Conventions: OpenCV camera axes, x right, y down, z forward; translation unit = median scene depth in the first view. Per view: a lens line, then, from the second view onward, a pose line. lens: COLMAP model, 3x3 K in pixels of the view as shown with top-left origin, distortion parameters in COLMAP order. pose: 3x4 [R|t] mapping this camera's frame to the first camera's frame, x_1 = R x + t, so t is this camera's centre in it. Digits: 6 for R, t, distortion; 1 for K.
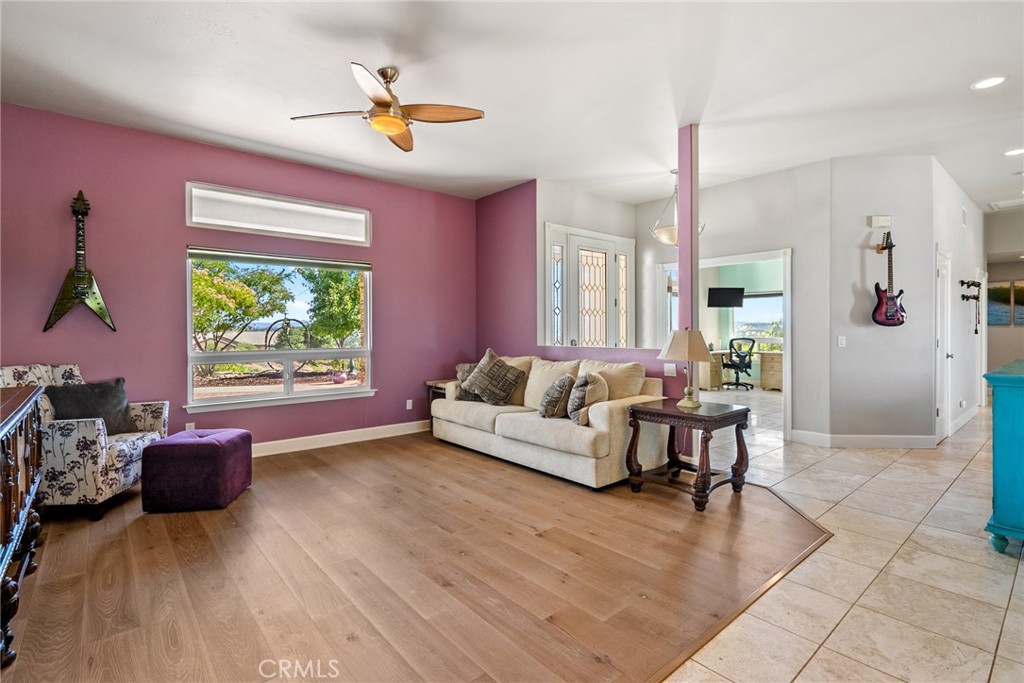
lens RADIAL K [[485.3, 0, 513.2], [0, 485.3, 330.5], [0, 0, 1]] dist [-0.000901, 0.000210]
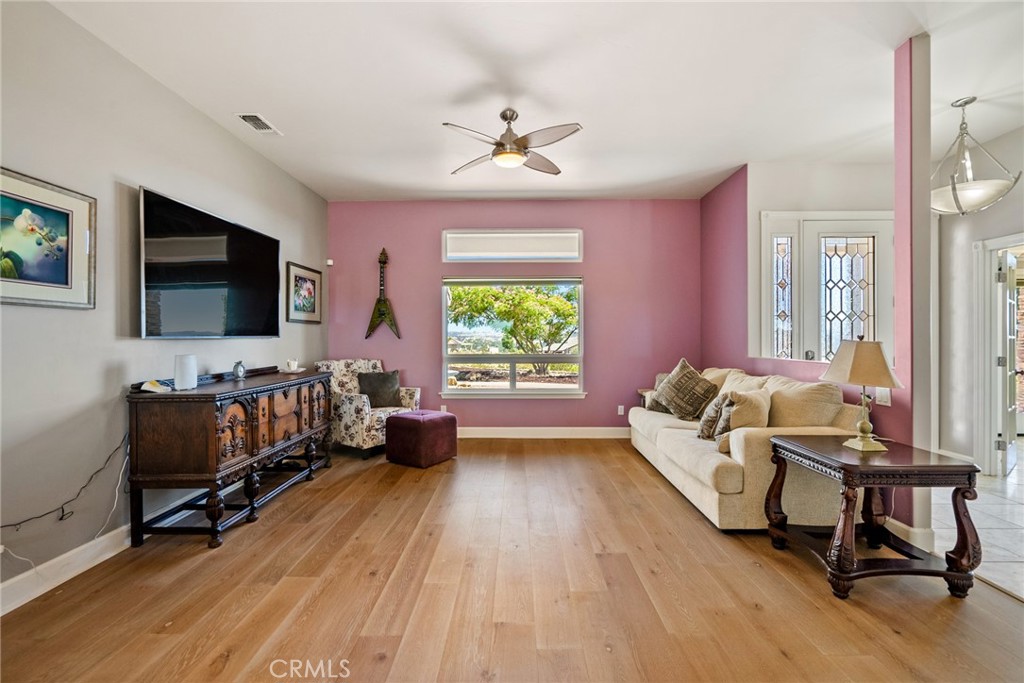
lens RADIAL K [[465.3, 0, 511.6], [0, 465.3, 336.9], [0, 0, 1]] dist [-0.000511, 0.000097]
pose [[0.754735, 0.001603, -0.656027, 0.340393], [-0.002102, 0.999998, 0.000026, -0.004055], [0.656026, 0.001359, 0.754737, 0.127801]]
